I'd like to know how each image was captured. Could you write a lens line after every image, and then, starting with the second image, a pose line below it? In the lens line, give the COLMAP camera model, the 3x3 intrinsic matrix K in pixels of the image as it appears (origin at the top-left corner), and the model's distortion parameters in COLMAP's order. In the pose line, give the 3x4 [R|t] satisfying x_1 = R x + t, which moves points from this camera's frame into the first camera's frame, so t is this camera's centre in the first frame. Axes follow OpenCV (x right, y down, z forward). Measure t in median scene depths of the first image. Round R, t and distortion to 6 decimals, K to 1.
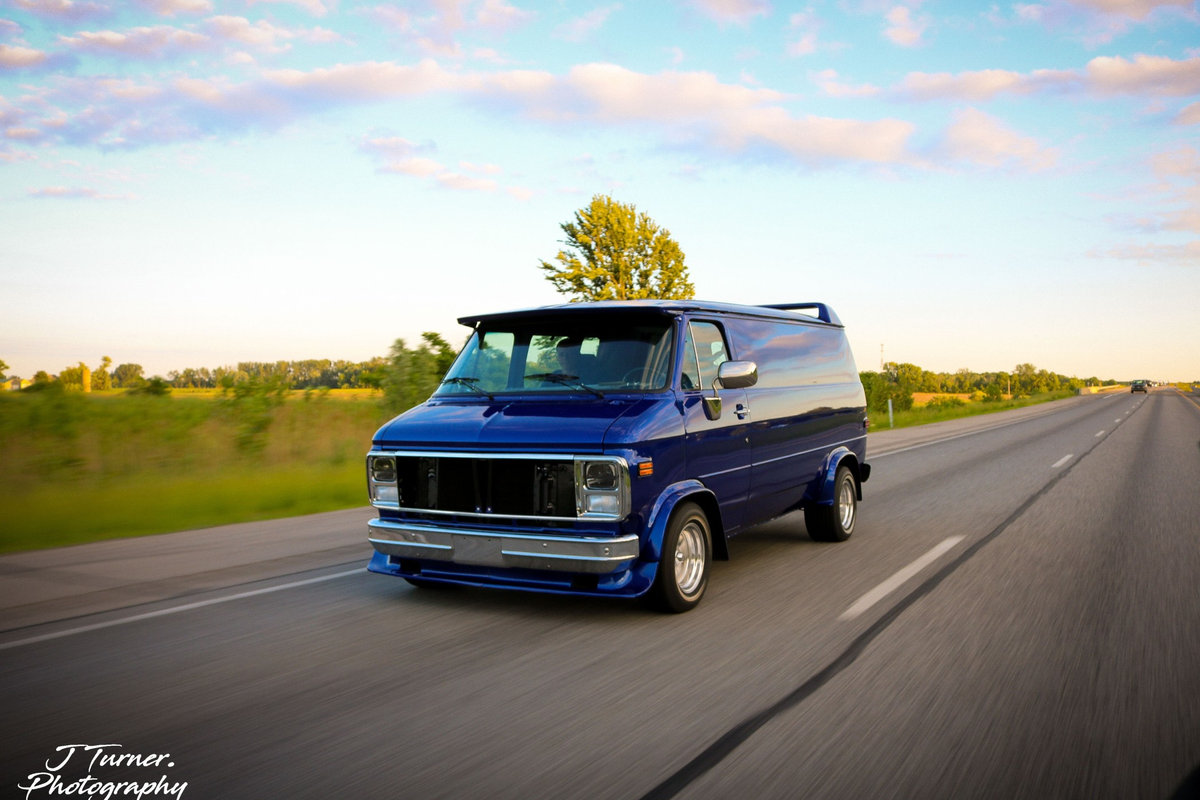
lens RADIAL K [[1043.5, 0, 629.4], [0, 1043.5, 422.3], [0, 0, 1]] dist [-0.109278, 0.000391]
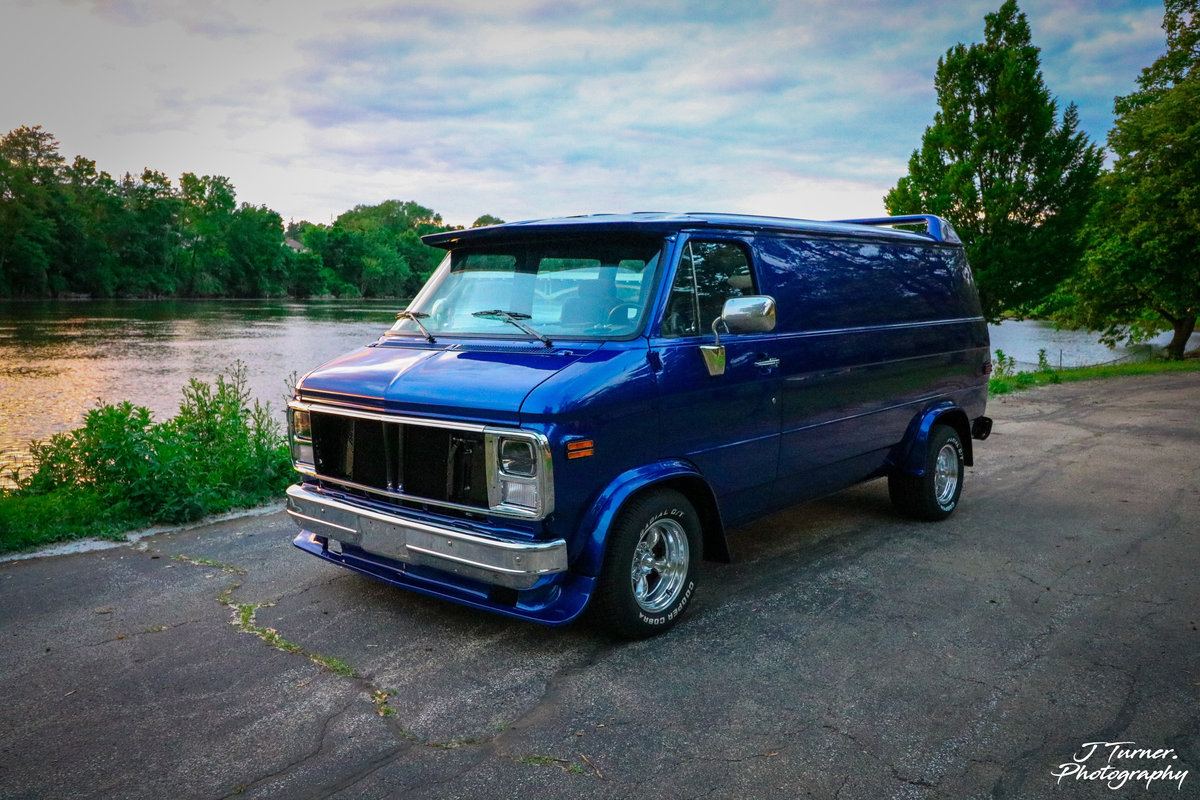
lens RADIAL K [[956.8, 0, 600.0], [0, 956.8, 400.0], [0, 0, 1]] dist [0.010808, 0.001676]
pose [[0.974292, 0.036665, -0.222287, 0.155990], [-0.020897, 0.997122, 0.072876, -0.033933], [0.224319, -0.066357, 0.972254, 0.324476]]
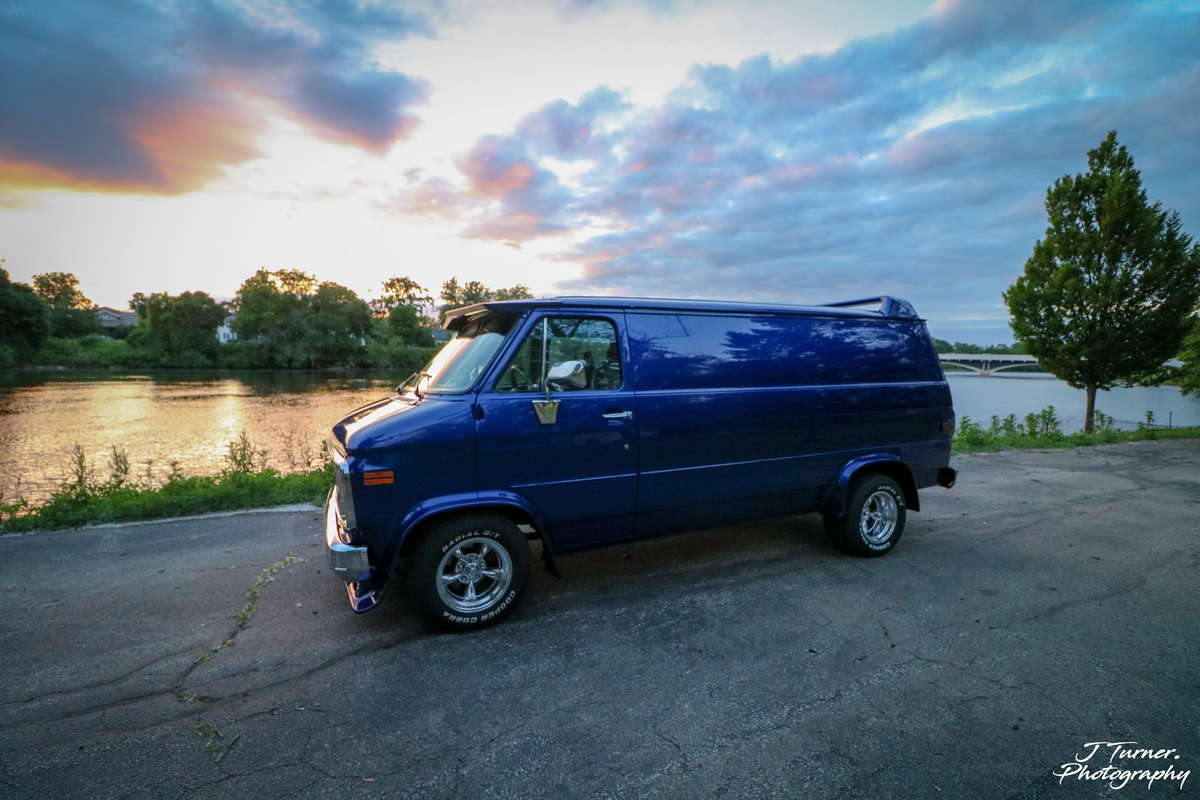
lens RADIAL K [[561.2, 0, 600.0], [0, 561.2, 400.0], [0, 0, 1]] dist [0.000419, -0.013836]
pose [[0.802161, 0.045541, -0.595369, 0.418365], [-0.033010, 0.998945, 0.031936, -0.042113], [0.596195, -0.005964, 0.802817, 0.642728]]
